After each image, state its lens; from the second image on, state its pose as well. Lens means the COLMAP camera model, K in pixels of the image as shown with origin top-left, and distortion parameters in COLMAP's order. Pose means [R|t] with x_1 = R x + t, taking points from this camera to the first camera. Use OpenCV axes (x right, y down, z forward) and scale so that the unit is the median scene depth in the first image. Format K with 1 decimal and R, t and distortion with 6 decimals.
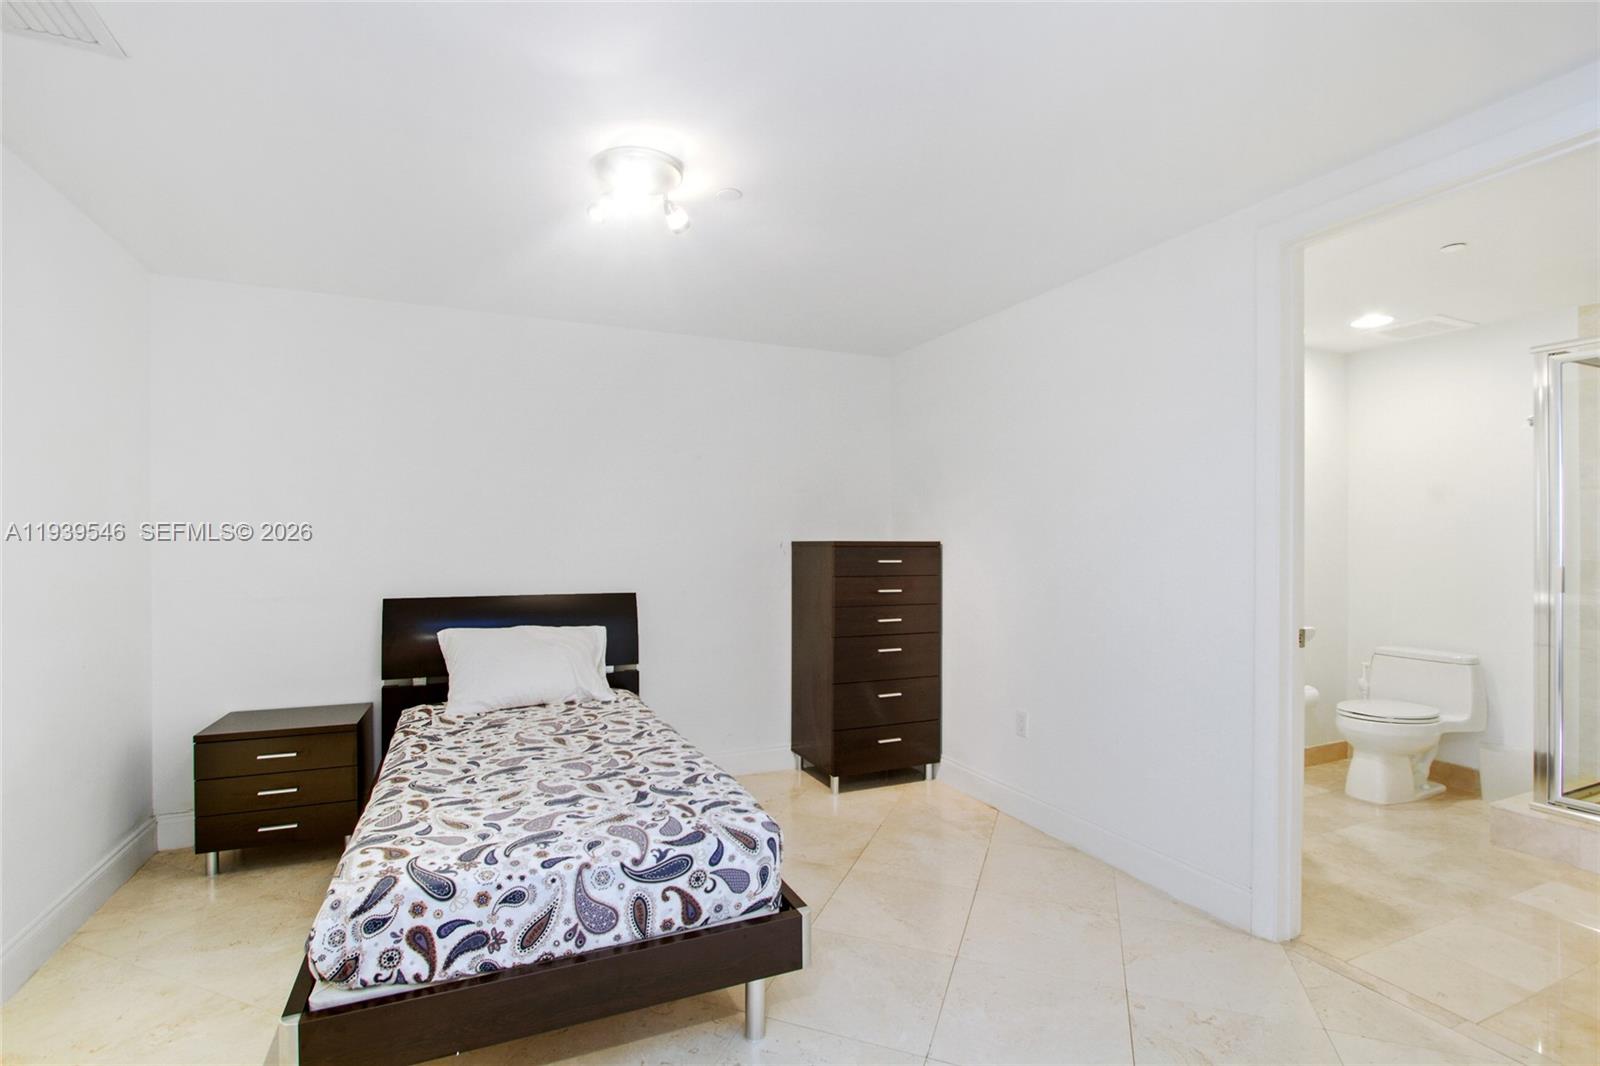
lens RADIAL K [[755.5, 0, 799.7], [0, 755.5, 545.4], [0, 0, 1]] dist [-0.000441, 0.000347]
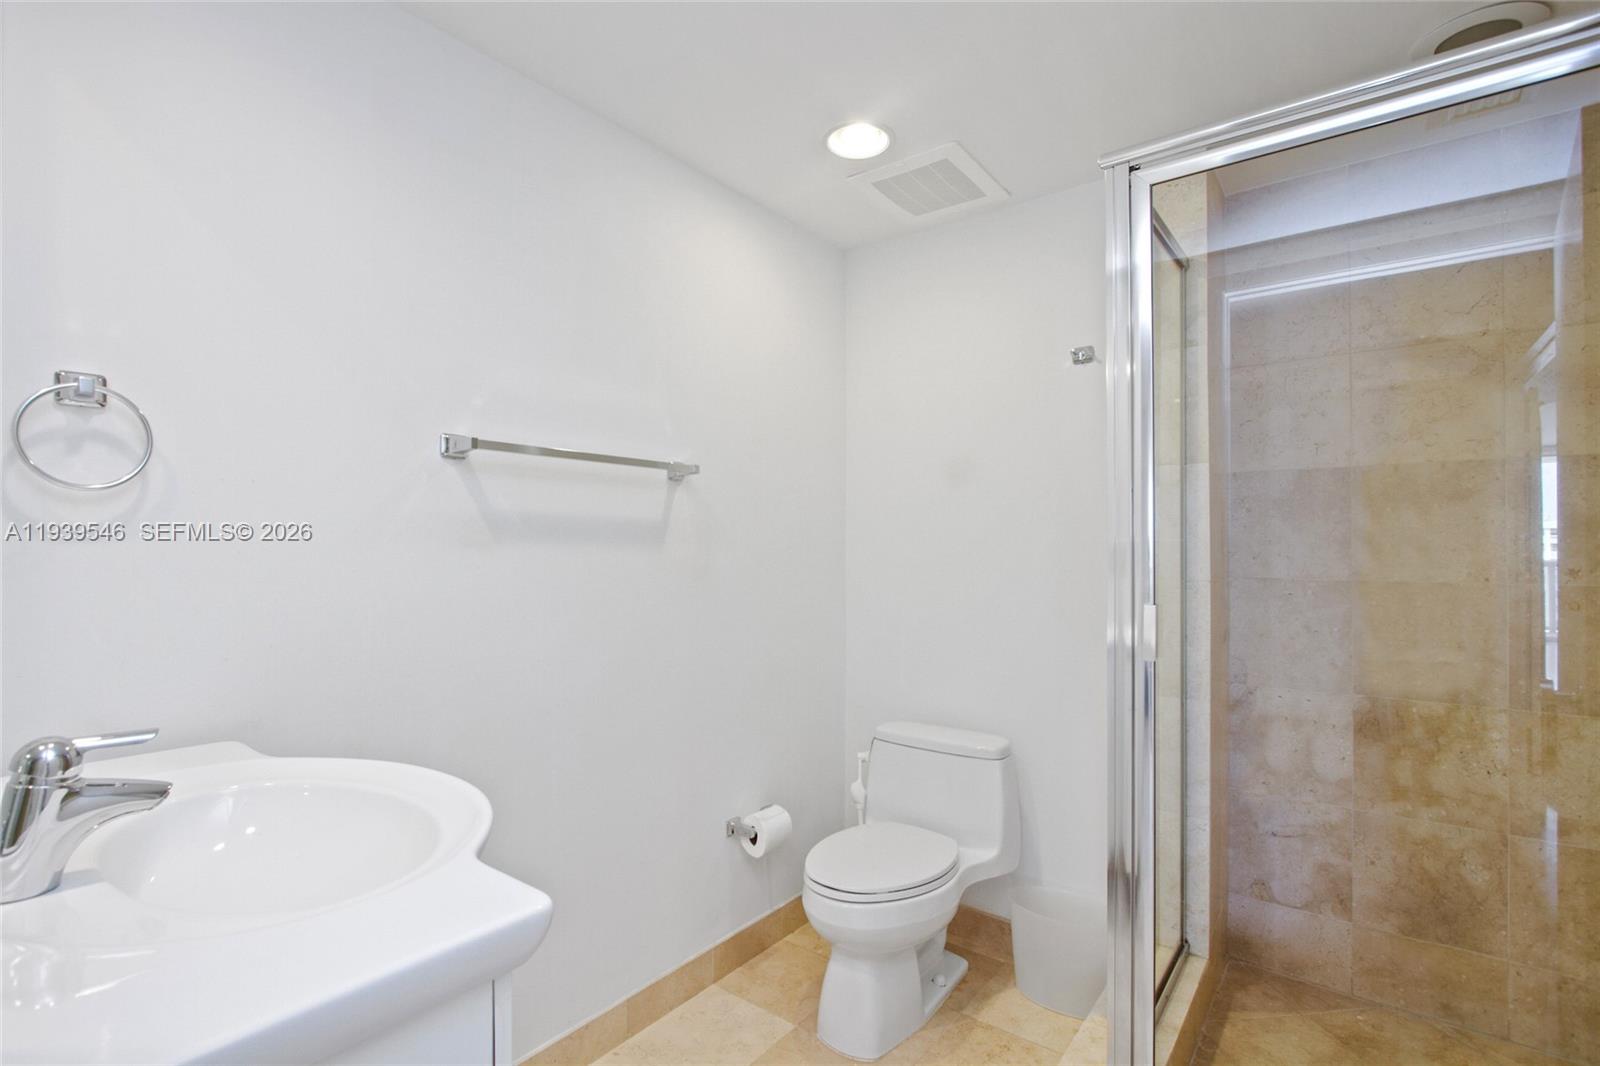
lens RADIAL K [[755.5, 0, 799.7], [0, 755.5, 545.4], [0, 0, 1]] dist [-0.000441, 0.000347]
pose [[0.880846, 0.001030, 0.473403, 0.465886], [0.001691, 0.999984, -0.005324, -0.006099], [-0.473401, 0.005490, 0.880830, 0.548051]]
